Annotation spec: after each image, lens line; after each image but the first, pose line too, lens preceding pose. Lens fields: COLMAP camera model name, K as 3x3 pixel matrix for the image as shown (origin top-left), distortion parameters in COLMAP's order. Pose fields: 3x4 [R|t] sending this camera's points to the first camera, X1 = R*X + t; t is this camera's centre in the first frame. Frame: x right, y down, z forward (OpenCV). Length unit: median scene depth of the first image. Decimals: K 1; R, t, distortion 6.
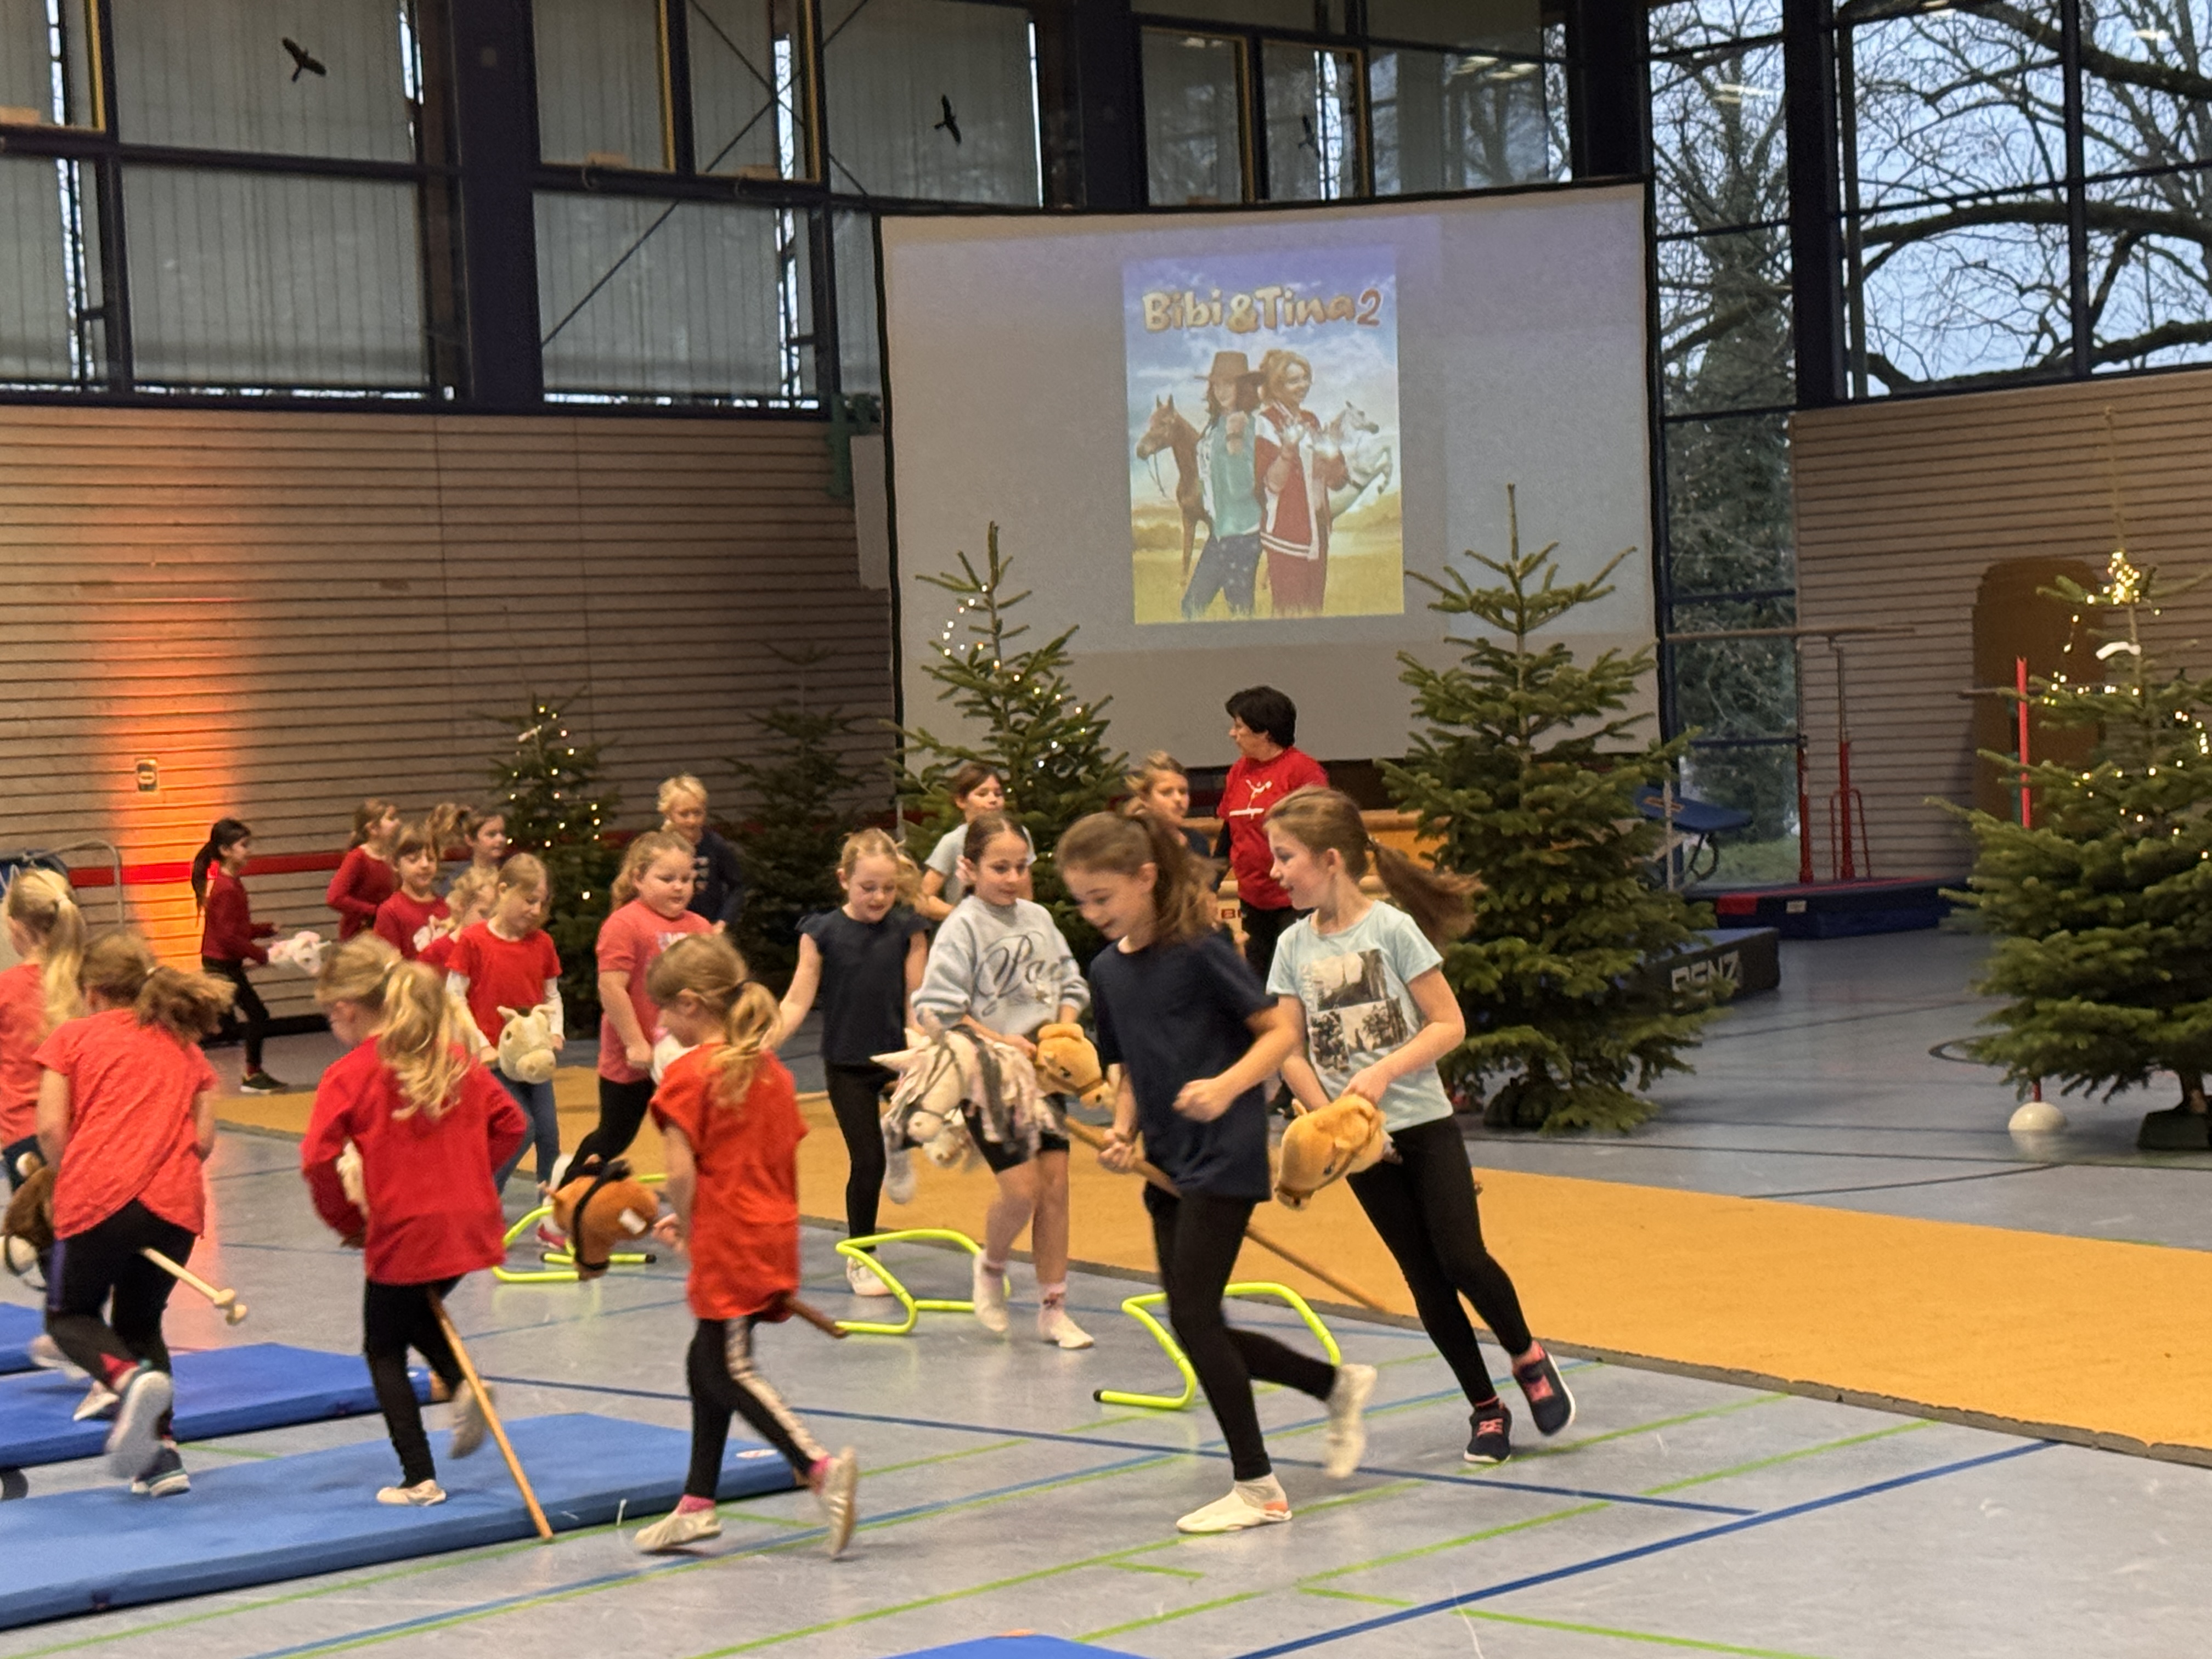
lens RADIAL K [[4566.2, 0, 1106.0], [0, 4566.2, 829.5], [0, 0, 1]] dist [0.204534, -0.019674]
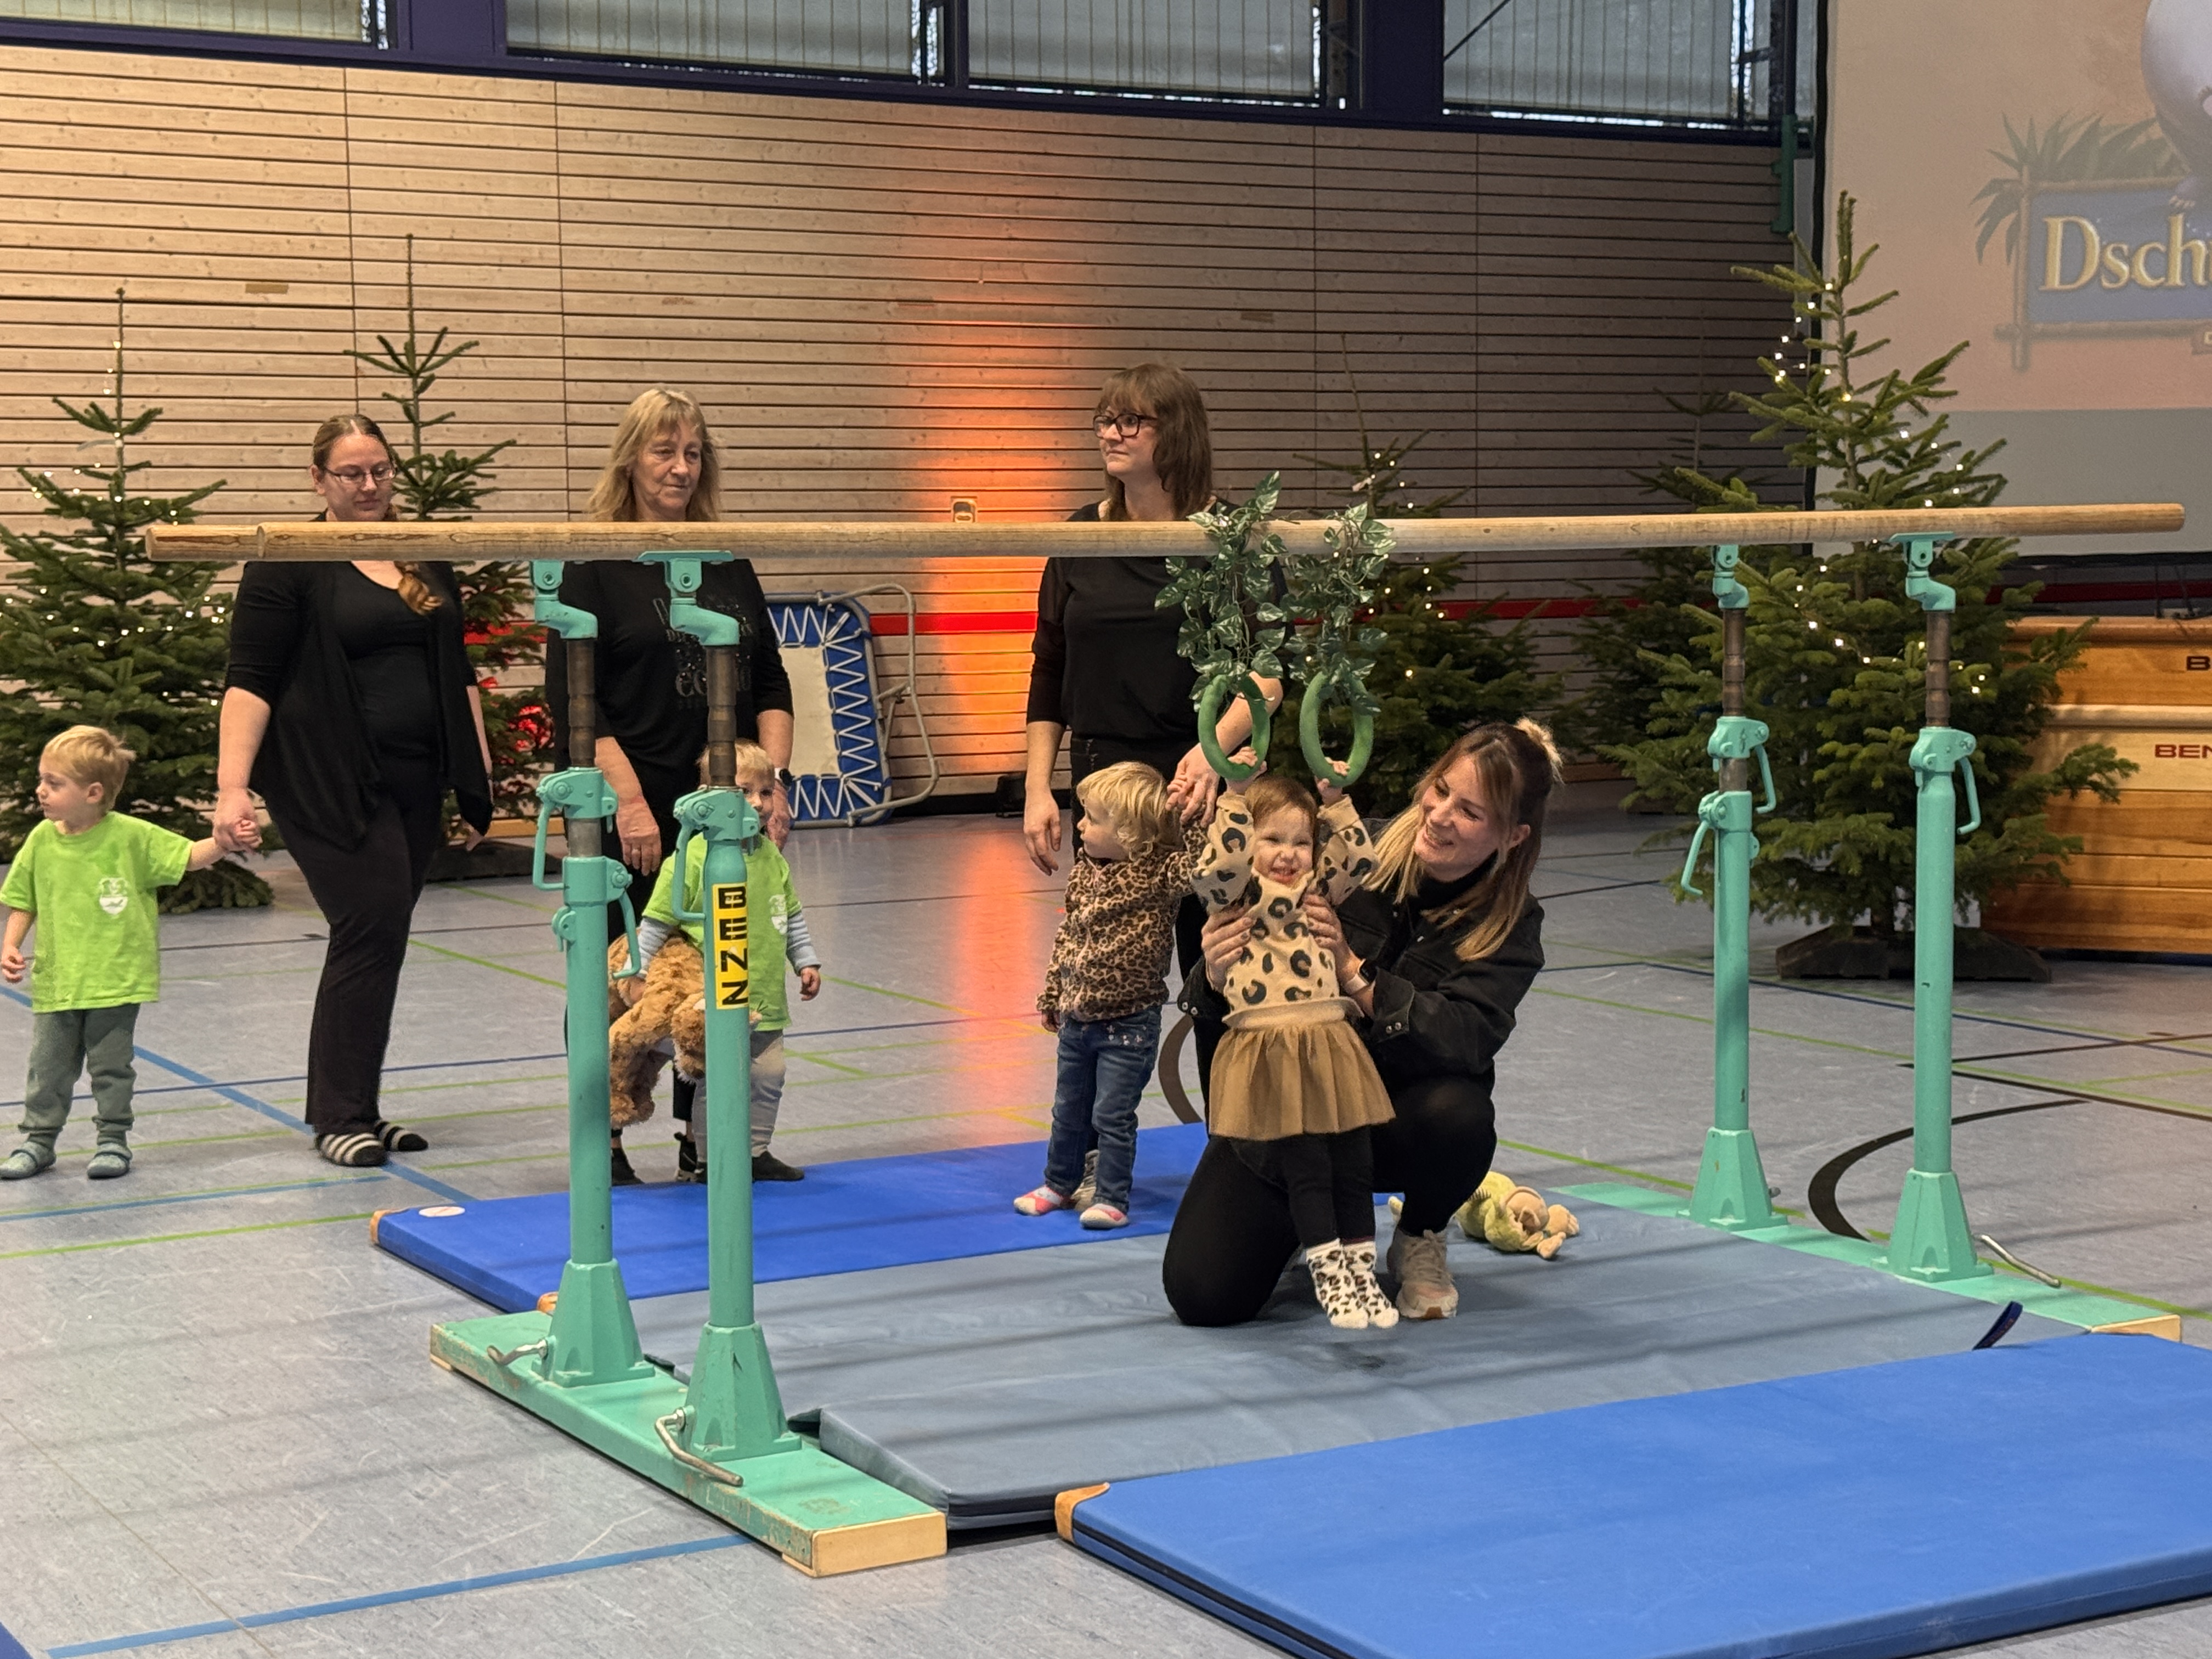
lens RADIAL K [[3583.8, 0, 1152.8], [0, 3583.8, 834.1], [0, 0, 1]] dist [0.182069, -0.225183]
pose [[0.961333, 0.062369, -0.268233, 0.022969], [-0.044014, 0.996293, 0.073912, -0.003137], [0.271848, -0.059248, 0.960515, 0.325444]]
